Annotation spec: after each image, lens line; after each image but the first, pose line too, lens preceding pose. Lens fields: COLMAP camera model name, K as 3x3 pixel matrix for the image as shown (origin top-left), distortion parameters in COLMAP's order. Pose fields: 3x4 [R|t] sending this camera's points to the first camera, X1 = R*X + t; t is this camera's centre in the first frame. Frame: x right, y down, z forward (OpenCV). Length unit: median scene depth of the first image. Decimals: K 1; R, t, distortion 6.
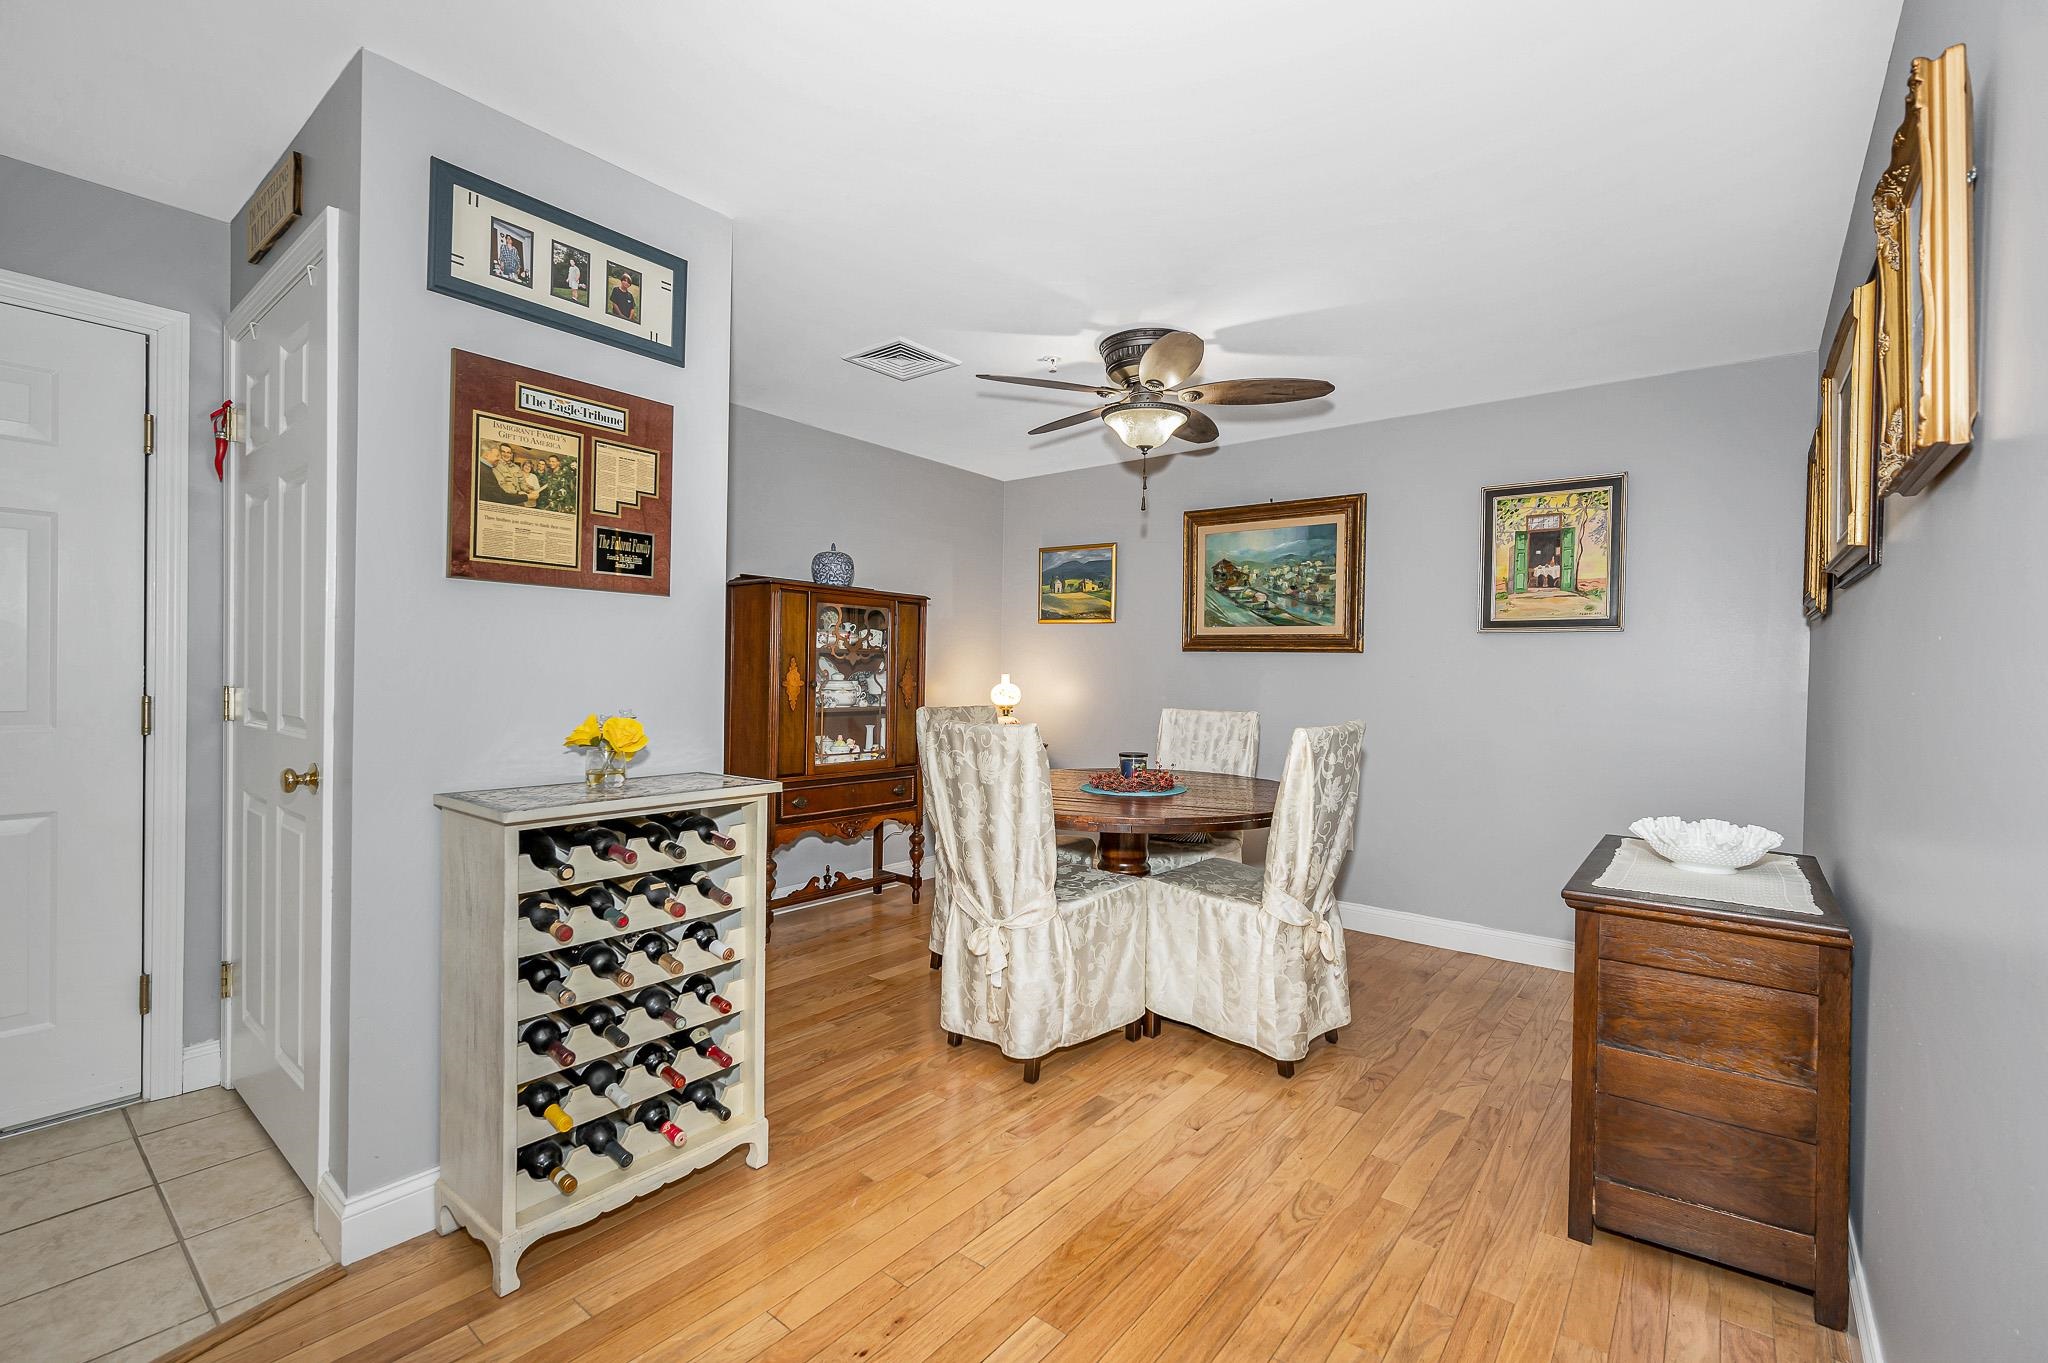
lens RADIAL K [[887.0, 0, 1019.6], [0, 887.0, 680.6], [0, 0, 1]] dist [0.000239, 0.000047]
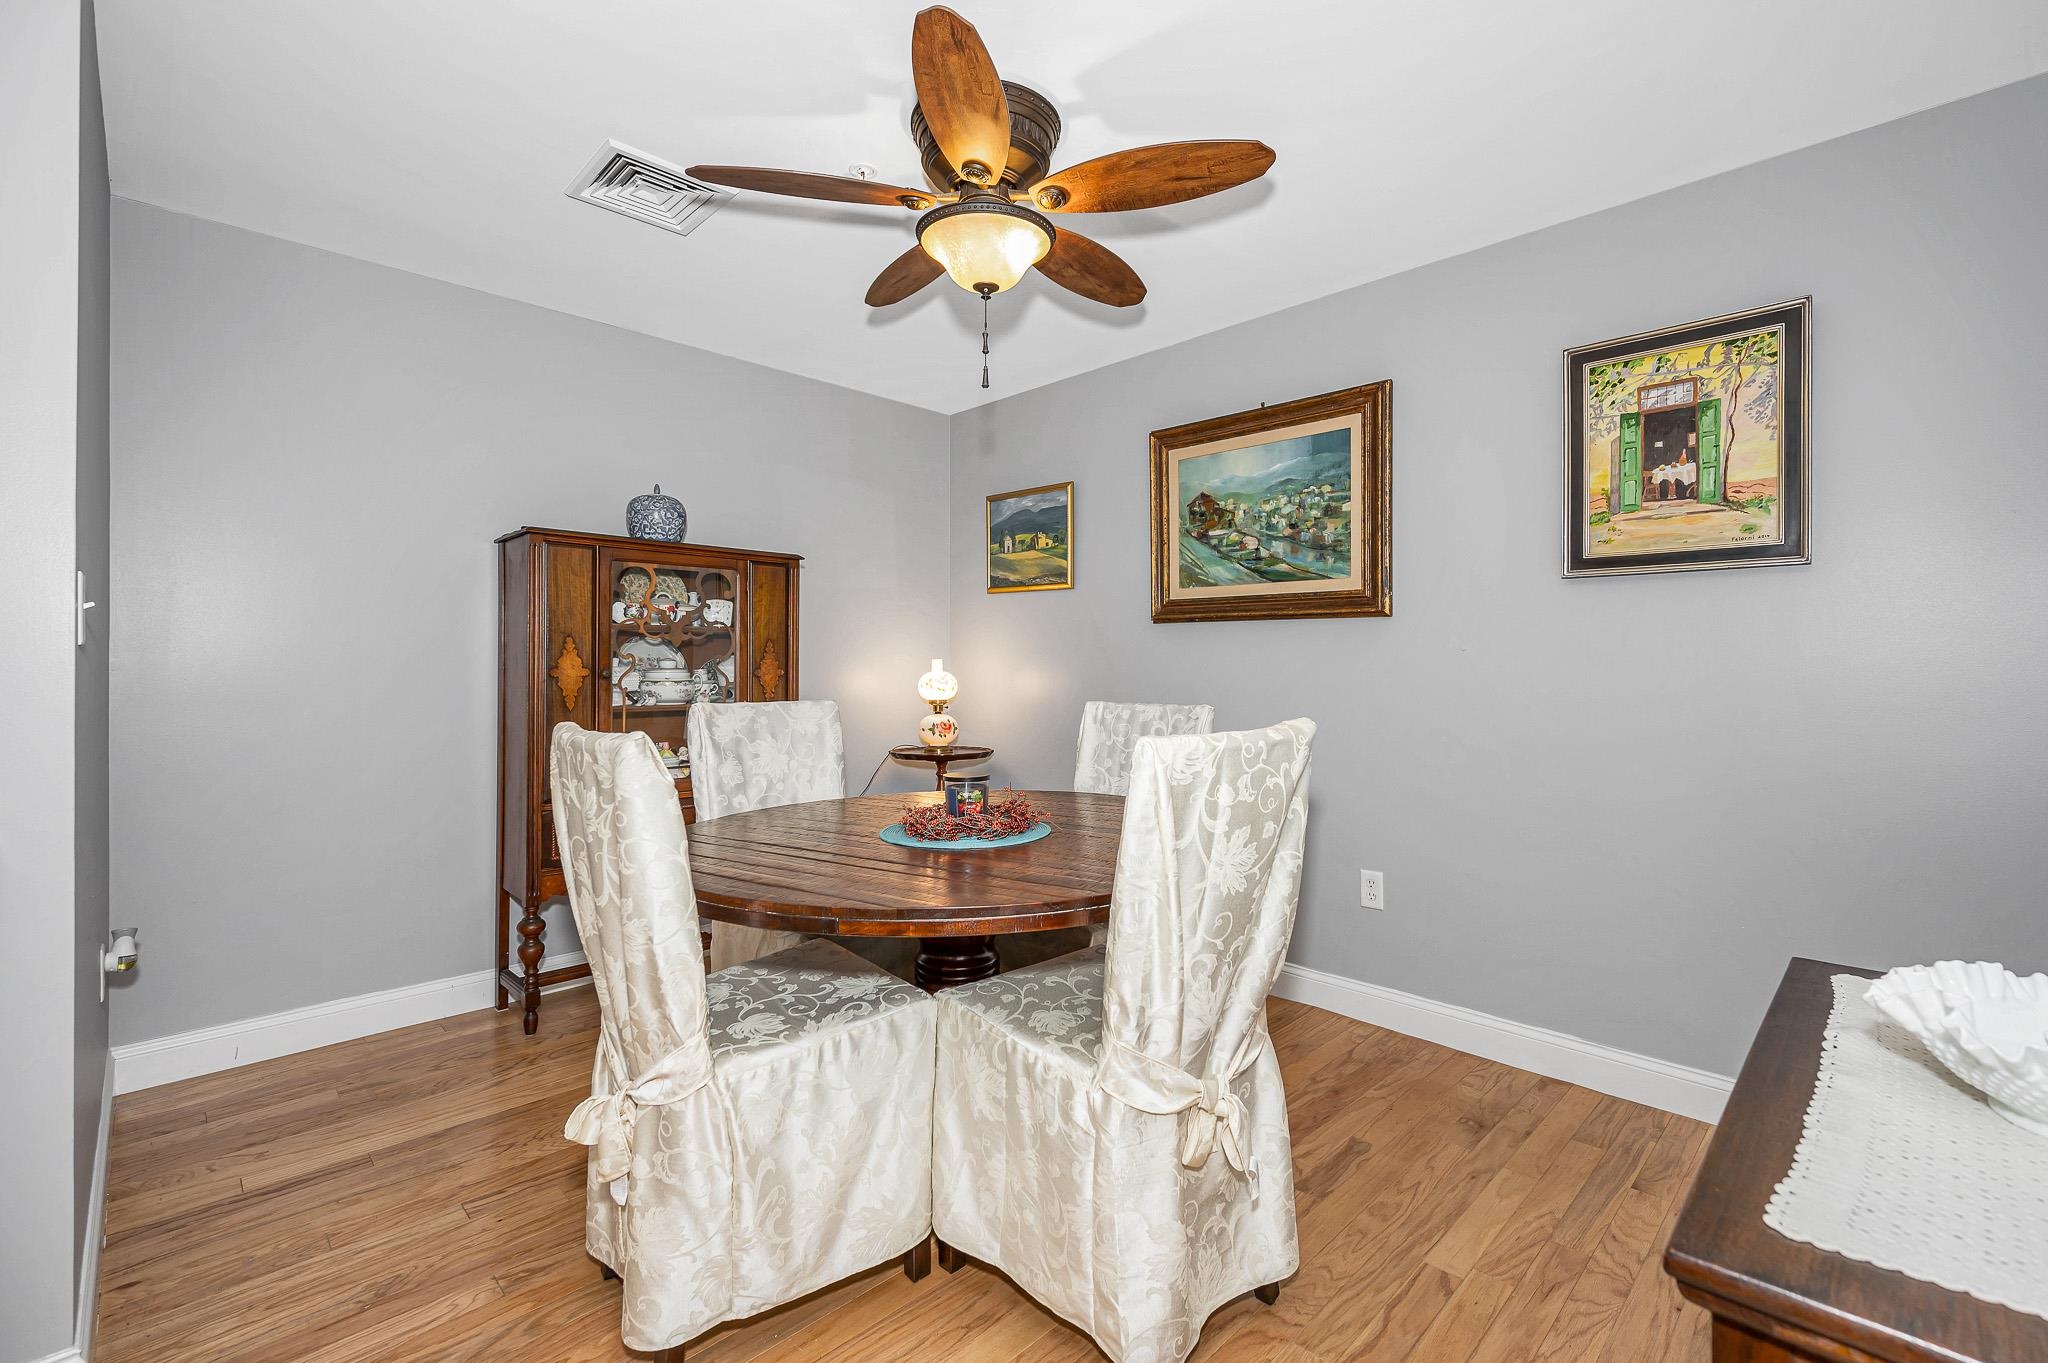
lens RADIAL K [[896.2, 0, 1042.8], [0, 896.2, 665.0], [0, 0, 1]] dist [-0.001770, -0.000430]
pose [[0.994748, -0.015104, -0.101231, 0.210130], [0.013920, 0.999826, -0.012400, 0.011741], [0.101401, 0.010926, 0.994786, 0.323890]]
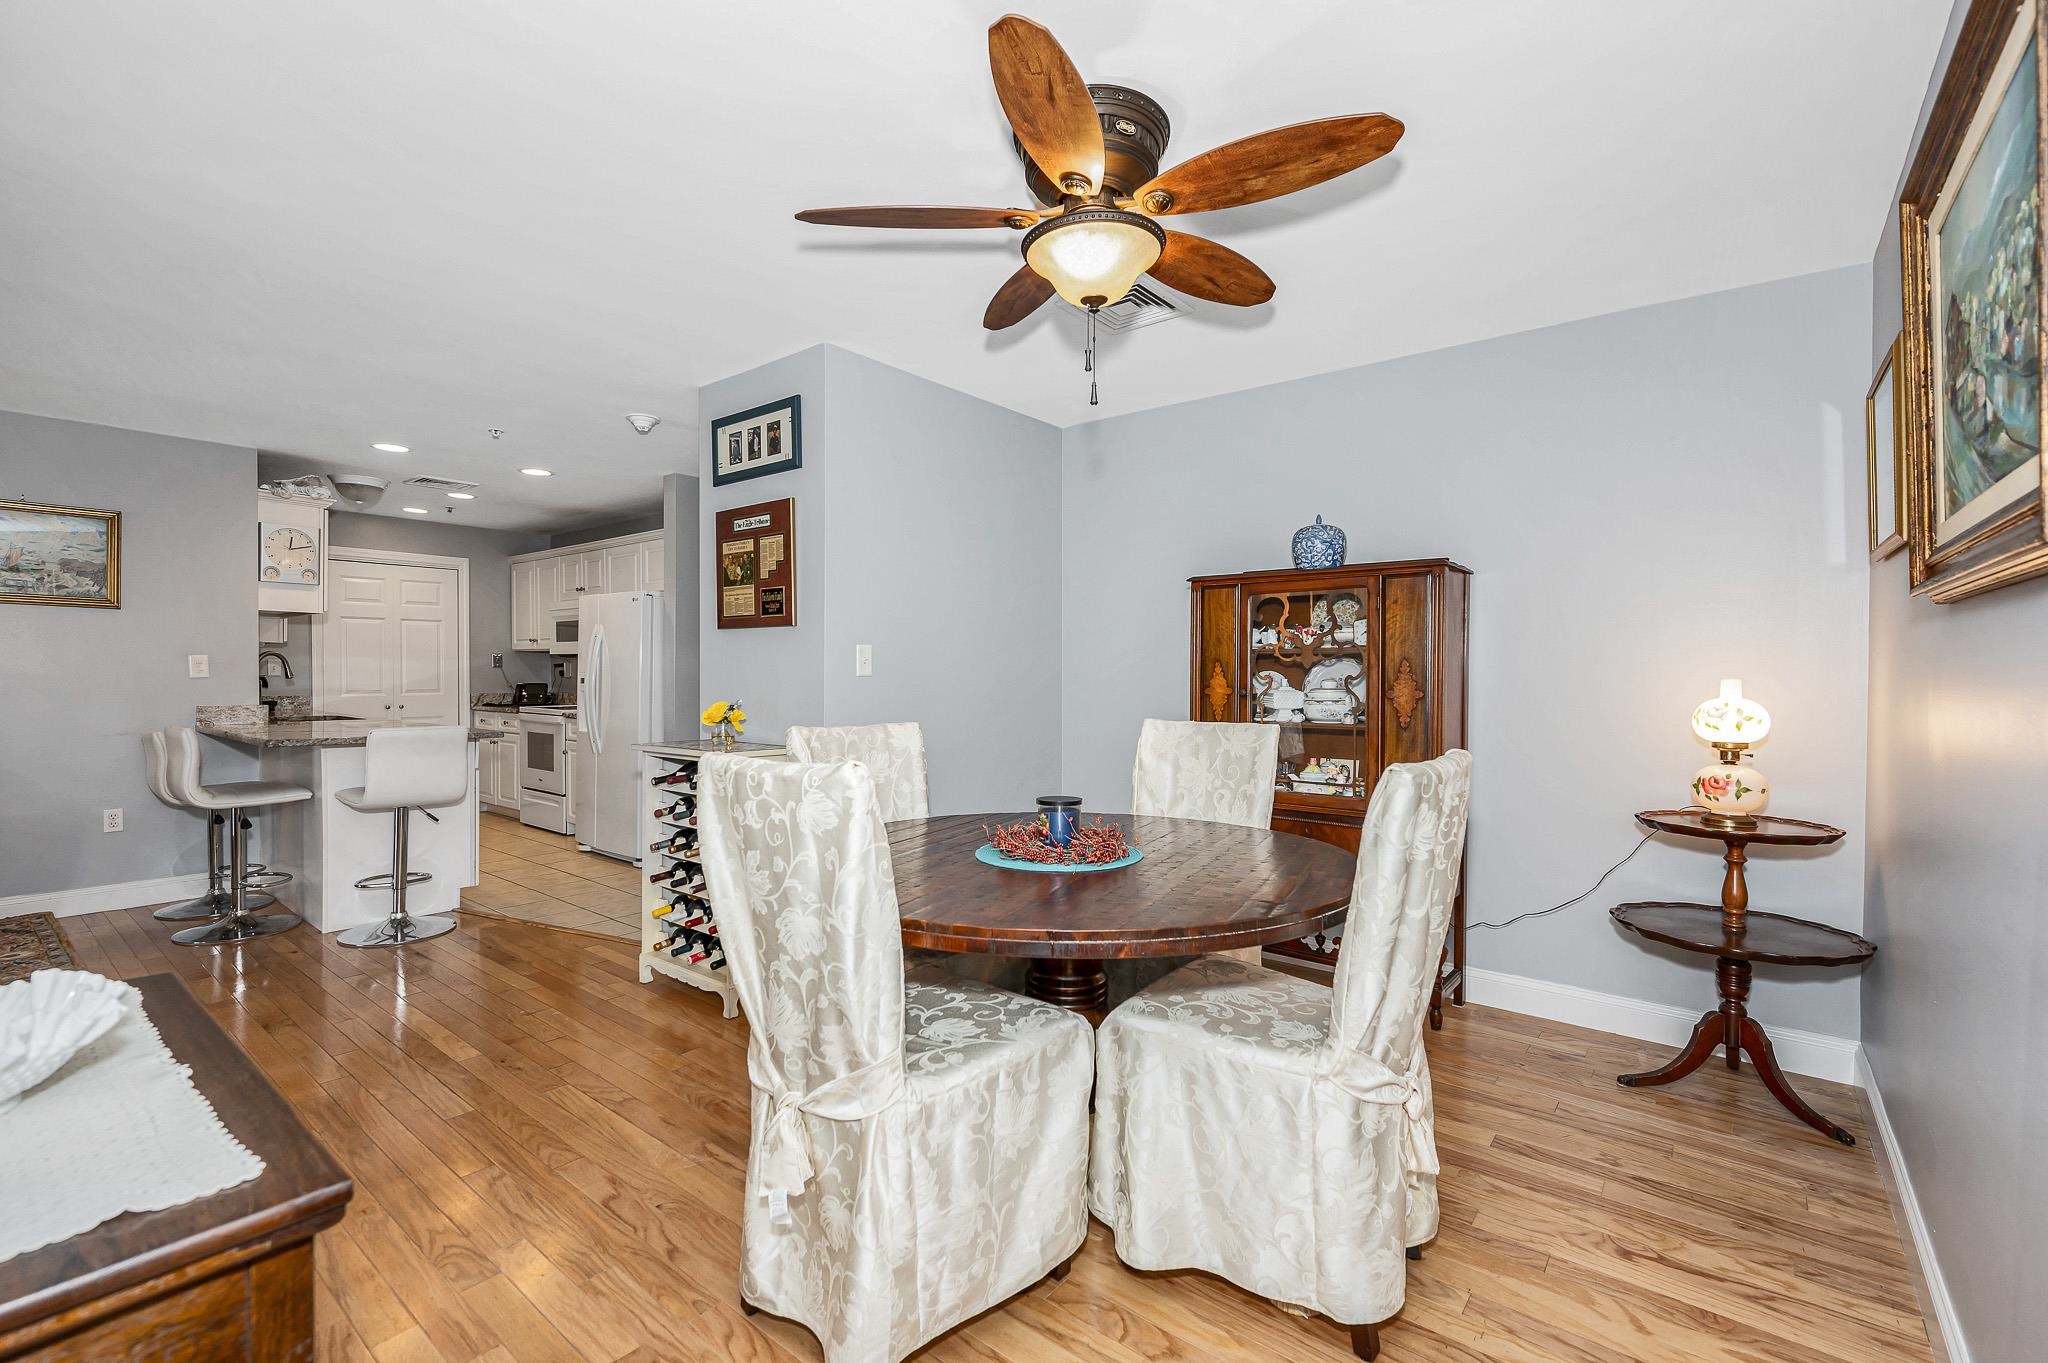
lens RADIAL K [[887.0, 0, 1019.6], [0, 887.0, 680.6], [0, 0, 1]] dist [0.000239, 0.000047]
pose [[0.000583, -0.008569, -0.999963, 0.650029], [-0.010730, 0.999906, -0.008575, 0.002982], [0.999942, 0.010735, 0.000490, 0.825897]]
